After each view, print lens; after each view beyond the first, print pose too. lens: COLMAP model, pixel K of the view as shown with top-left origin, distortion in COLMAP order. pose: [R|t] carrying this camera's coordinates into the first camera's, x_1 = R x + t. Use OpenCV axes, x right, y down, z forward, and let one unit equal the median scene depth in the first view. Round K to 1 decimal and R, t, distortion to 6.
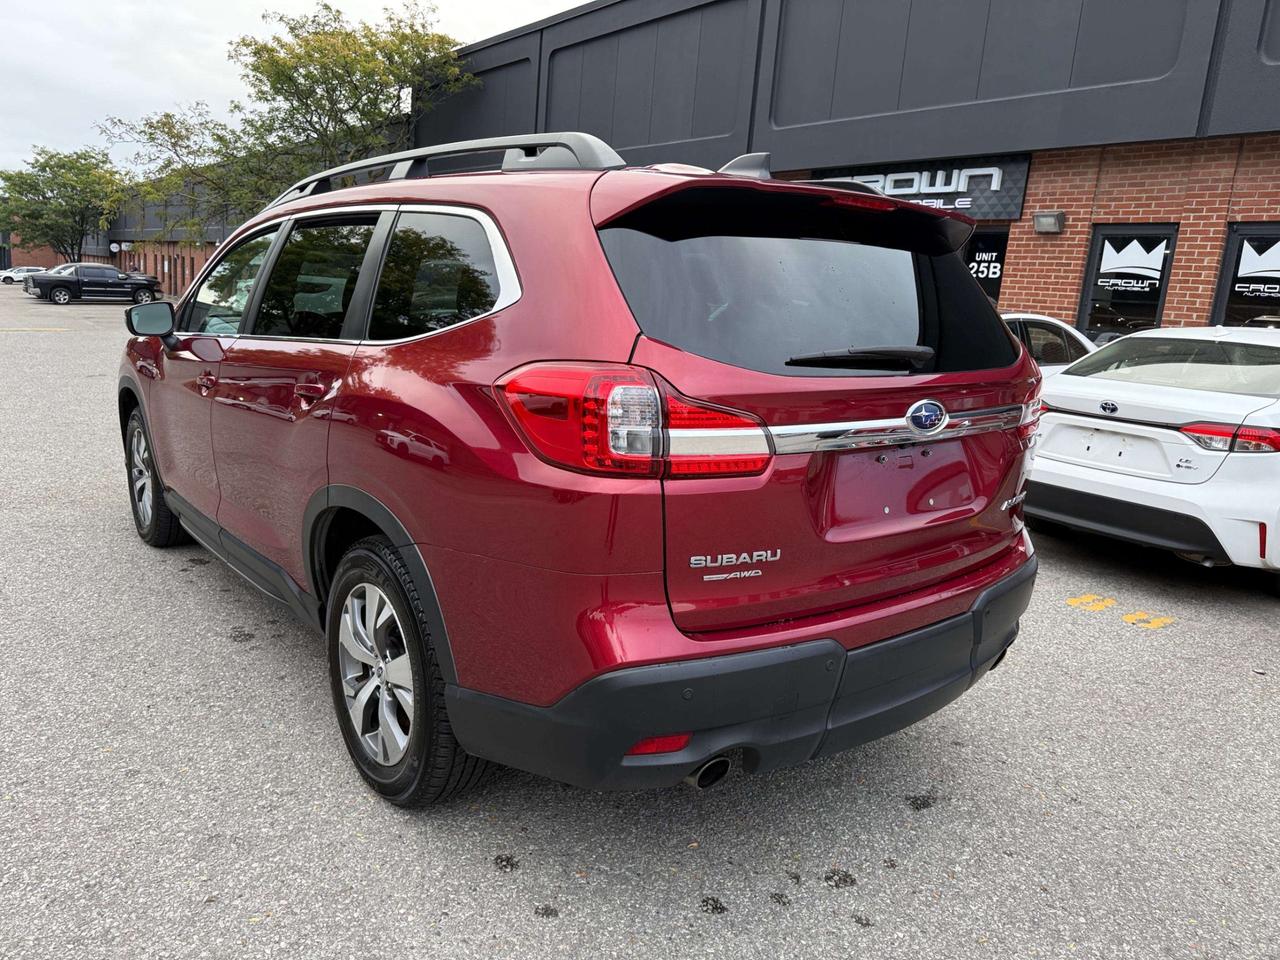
lens RADIAL K [[907.9, 0, 659.0], [0, 907.9, 463.1], [0, 0, 1]] dist [0.012543, -0.016580]
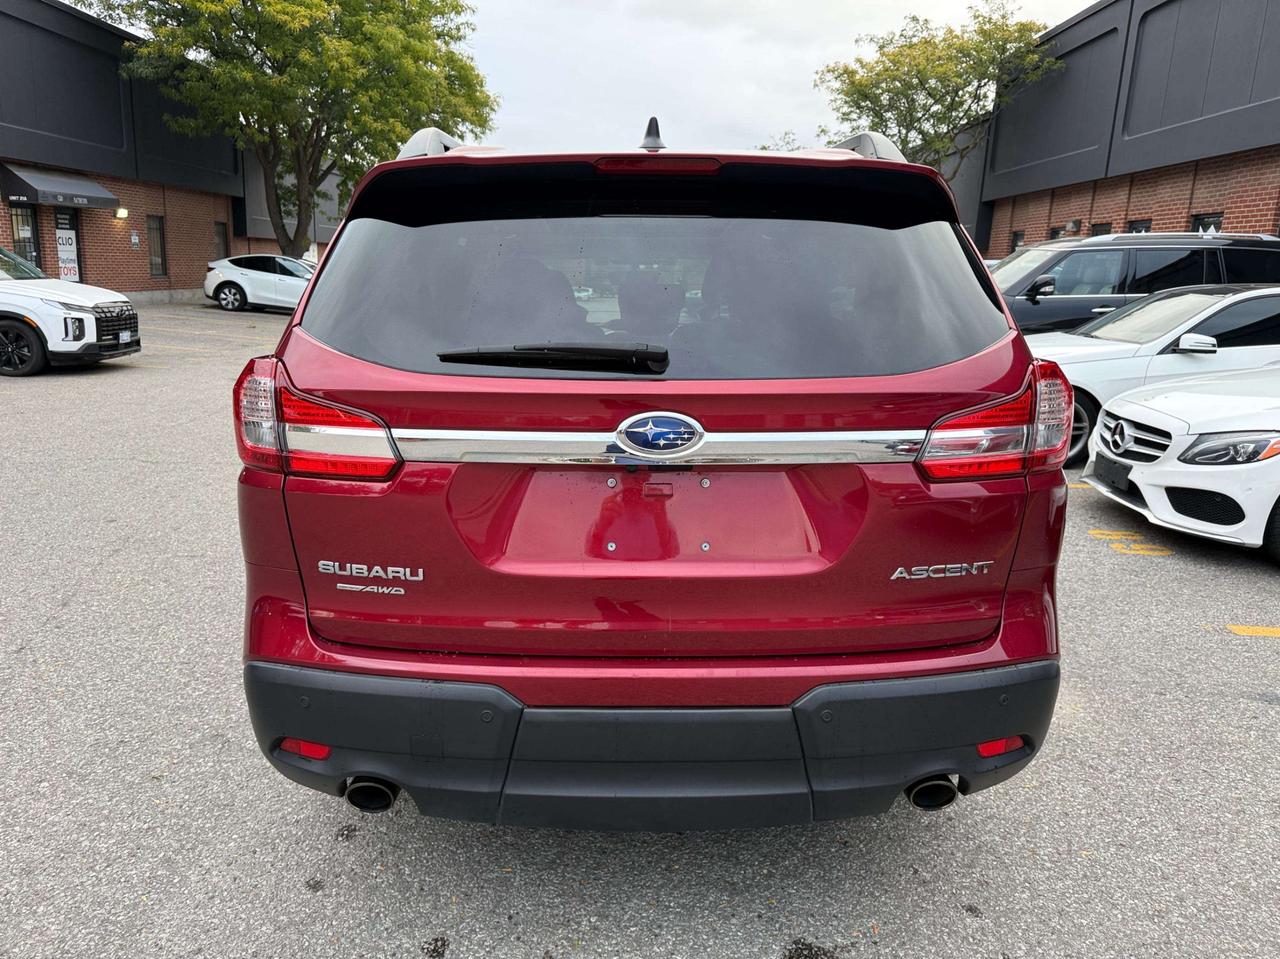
lens RADIAL K [[907.9, 0, 642.6], [0, 907.9, 472.8], [0, 0, 1]] dist [0.012543, -0.016580]
pose [[0.784342, 0.089045, -0.613904, 0.334555], [-0.088860, 0.995566, 0.030874, -0.017968], [0.613931, 0.030336, 0.788777, 0.173246]]
